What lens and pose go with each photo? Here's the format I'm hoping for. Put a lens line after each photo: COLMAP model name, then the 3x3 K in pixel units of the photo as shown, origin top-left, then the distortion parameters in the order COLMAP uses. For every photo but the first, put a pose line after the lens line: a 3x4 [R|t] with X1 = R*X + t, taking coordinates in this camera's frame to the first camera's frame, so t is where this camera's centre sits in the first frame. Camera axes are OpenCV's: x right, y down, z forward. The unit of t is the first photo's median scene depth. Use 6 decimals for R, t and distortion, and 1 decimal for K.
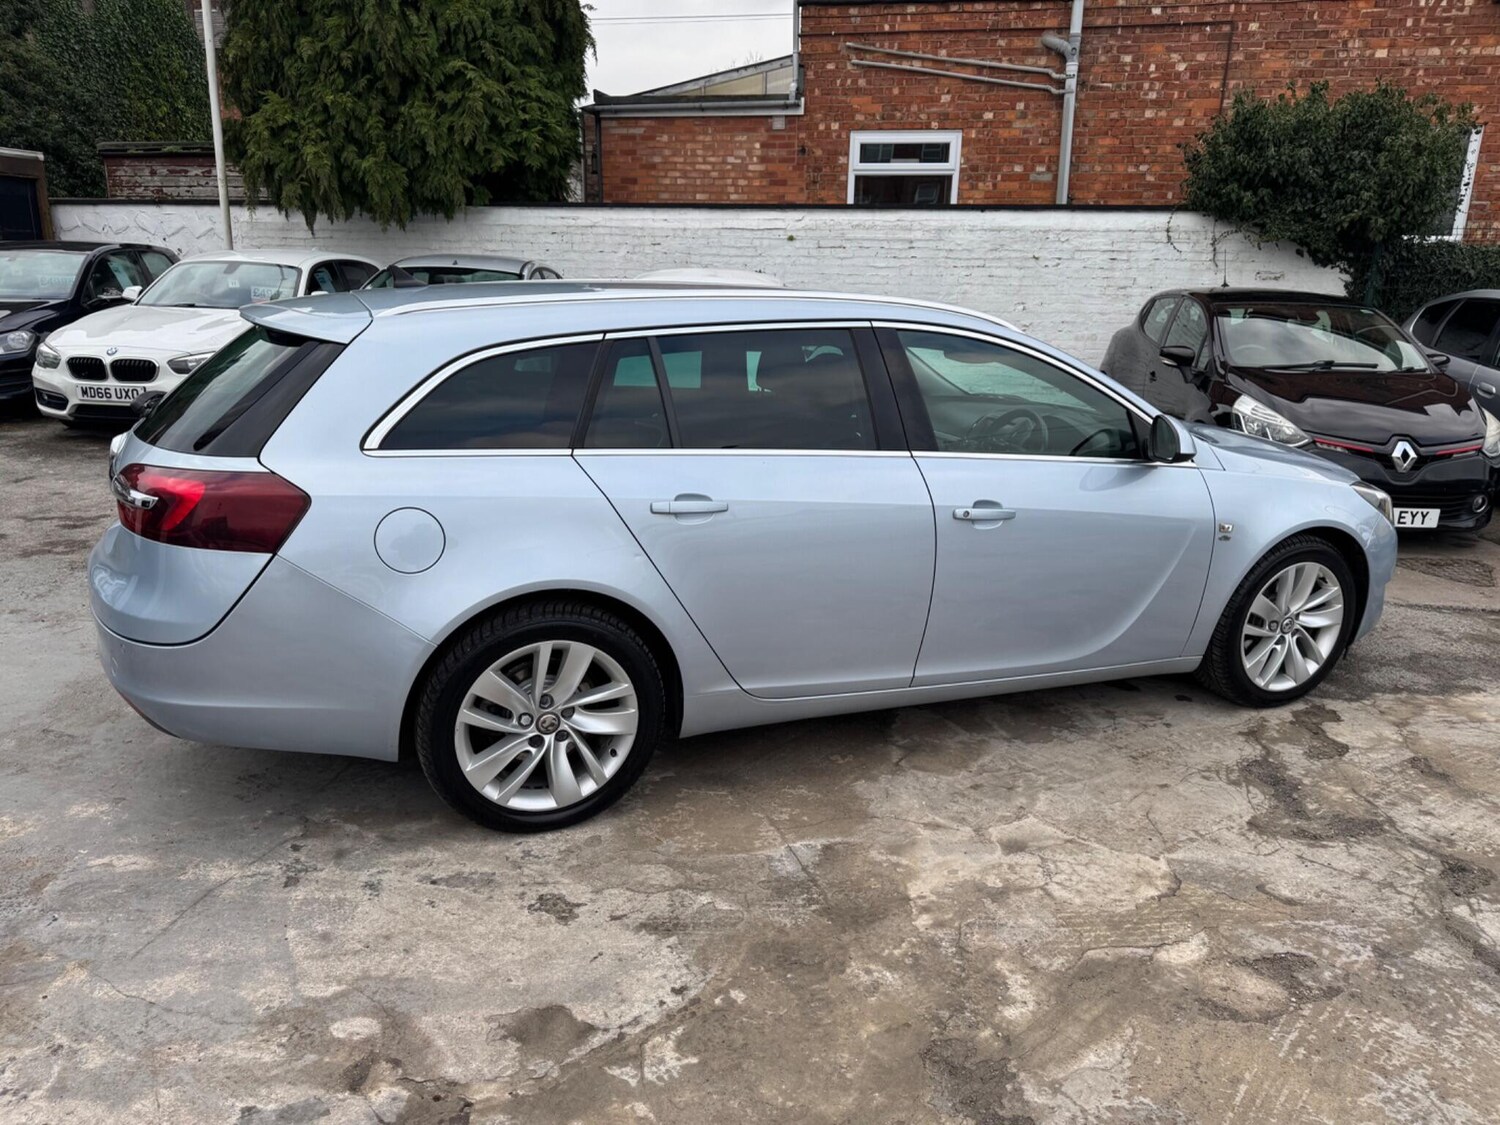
lens RADIAL K [[1066.8, 0, 755.7], [0, 1066.8, 564.0], [0, 0, 1]] dist [0.014464, -0.023245]
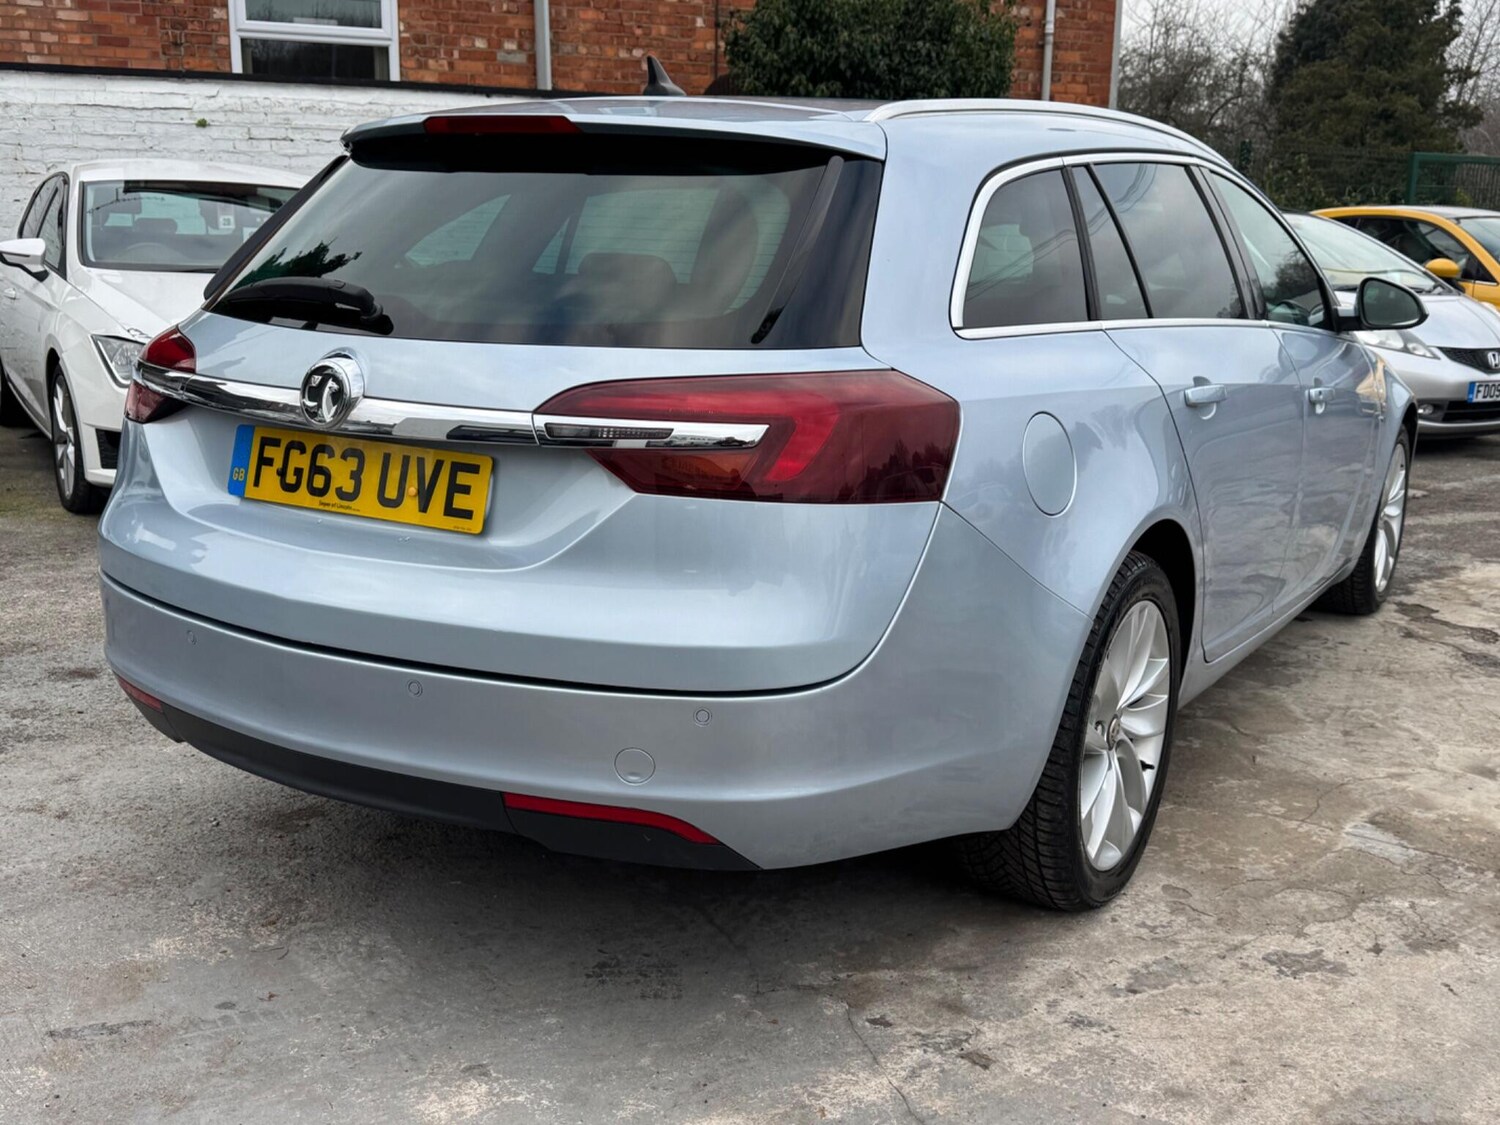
lens RADIAL K [[1491.5, 0, 735.3], [0, 1491.5, 567.6], [0, 0, 1]] dist [0.007536, 0.000000]
pose [[0.814920, -0.132055, 0.564329, -0.744475], [0.153854, 0.988052, 0.009035, 0.002257], [-0.558779, 0.079462, 0.825501, 0.289959]]
